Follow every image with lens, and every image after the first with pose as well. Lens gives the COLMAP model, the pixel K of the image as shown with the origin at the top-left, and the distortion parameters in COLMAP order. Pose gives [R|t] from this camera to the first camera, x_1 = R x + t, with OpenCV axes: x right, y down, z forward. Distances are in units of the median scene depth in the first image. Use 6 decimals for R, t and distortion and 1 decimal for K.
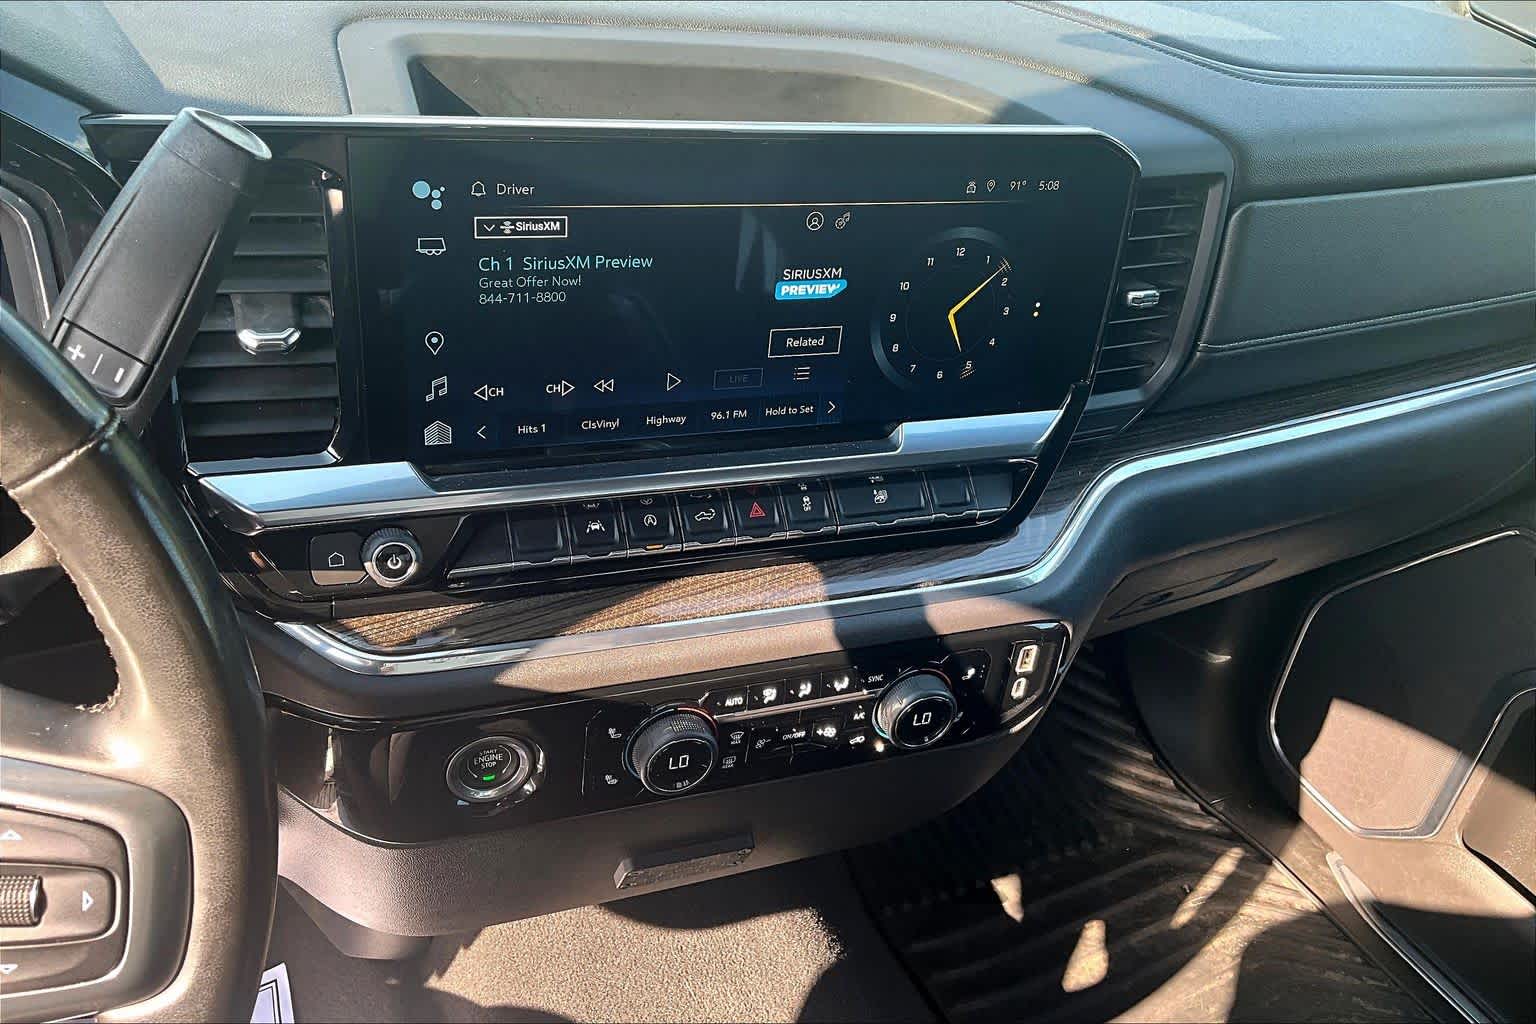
lens RADIAL K [[1272.3, 0, 767.9], [0, 1272.3, 509.1], [0, 0, 1]] dist [0.131300, -0.267336]
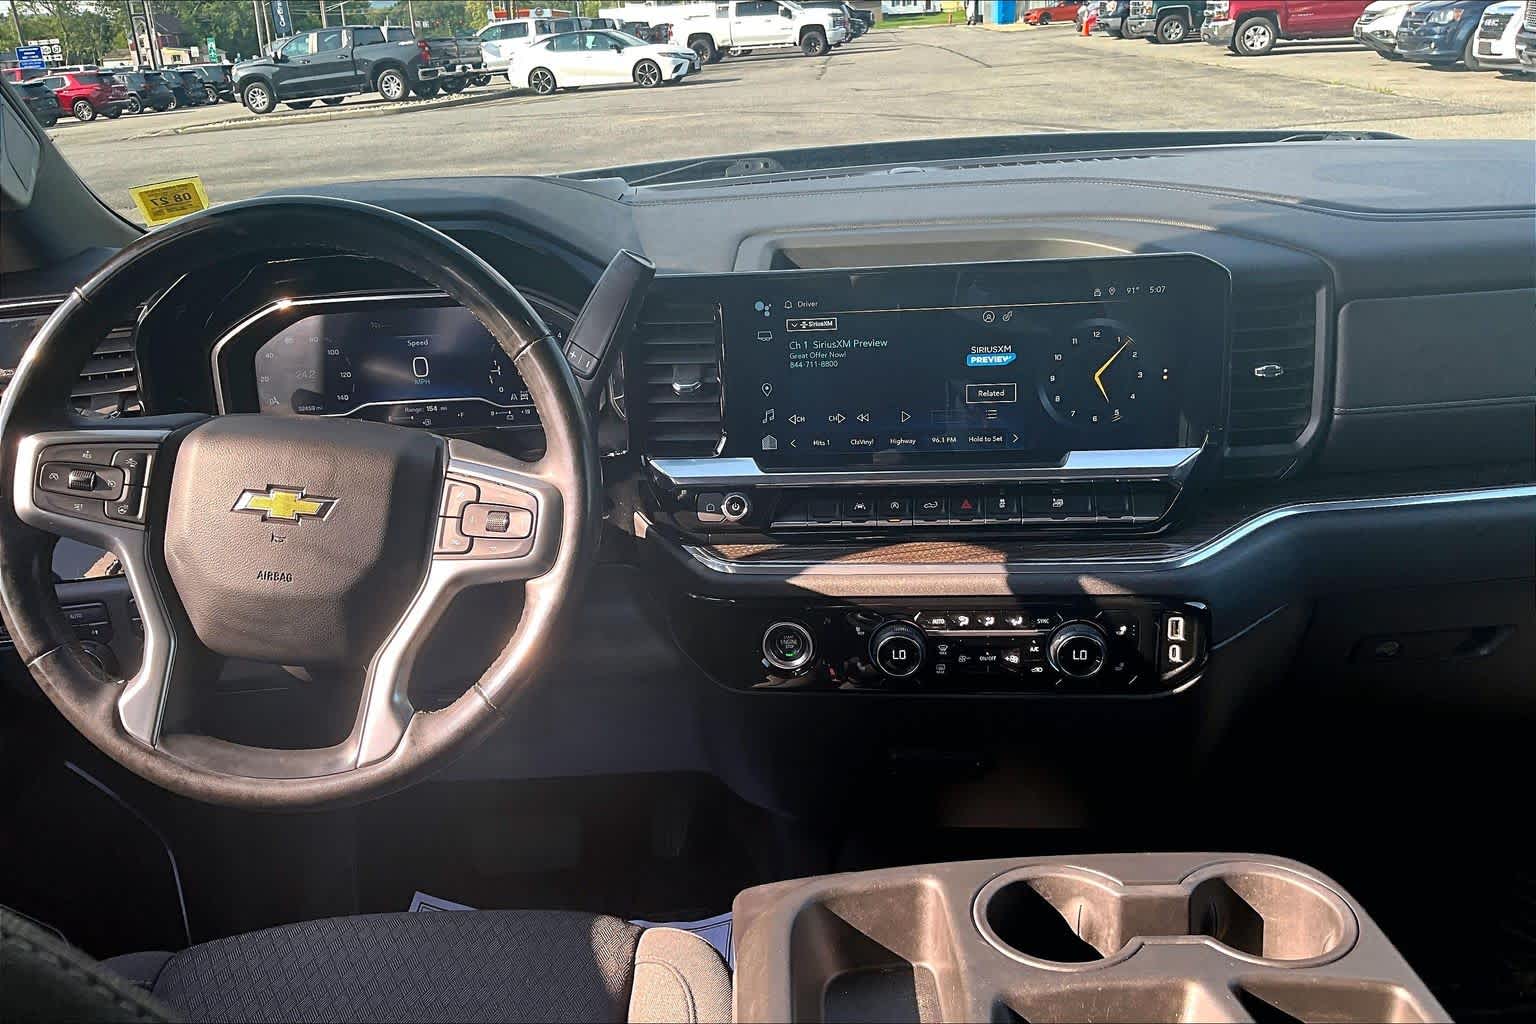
lens RADIAL K [[1270.3, 0, 768.0], [0, 1270.3, 512.0], [0, 0, 1]] dist [0.091060, -0.157873]
pose [[0.875464, -0.008032, -0.483216, 0.537681], [-0.106028, 0.972310, -0.208257, 0.363996], [0.471509, 0.233556, 0.850371, -0.439712]]
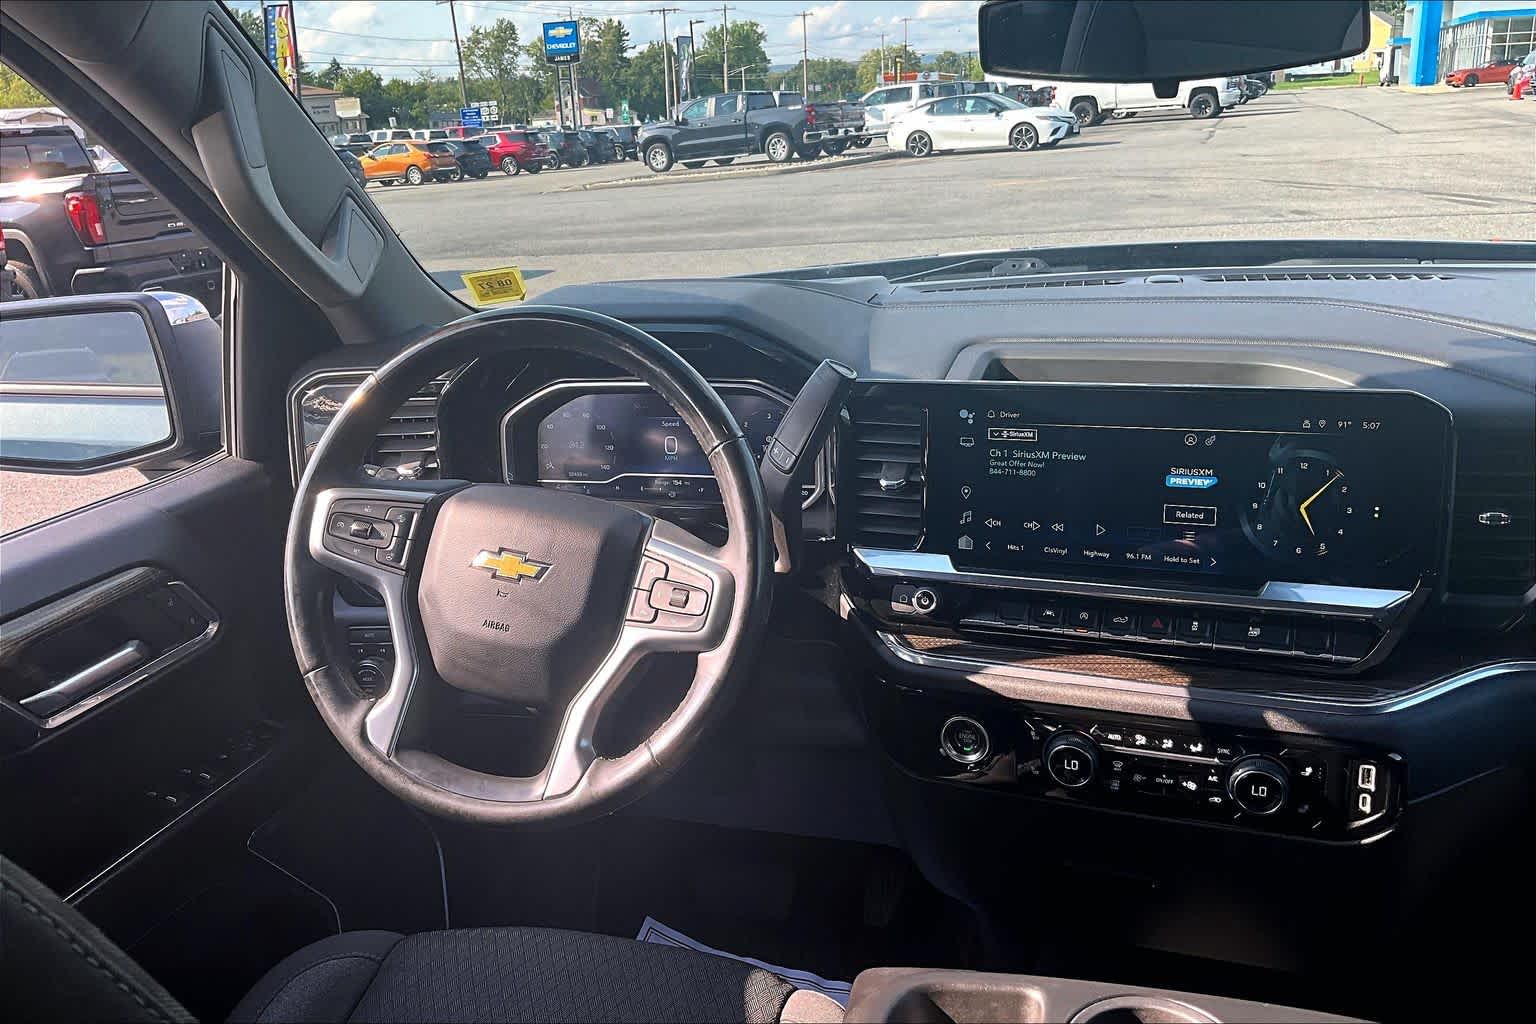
lens RADIAL K [[1272.3, 0, 767.9], [0, 1272.3, 509.1], [0, 0, 1]] dist [0.131300, -0.267336]
pose [[0.717144, 0.037977, -0.695889, 0.747427], [-0.249719, 0.946216, -0.205707, 0.314676], [0.650650, 0.321298, 0.688057, -0.438716]]
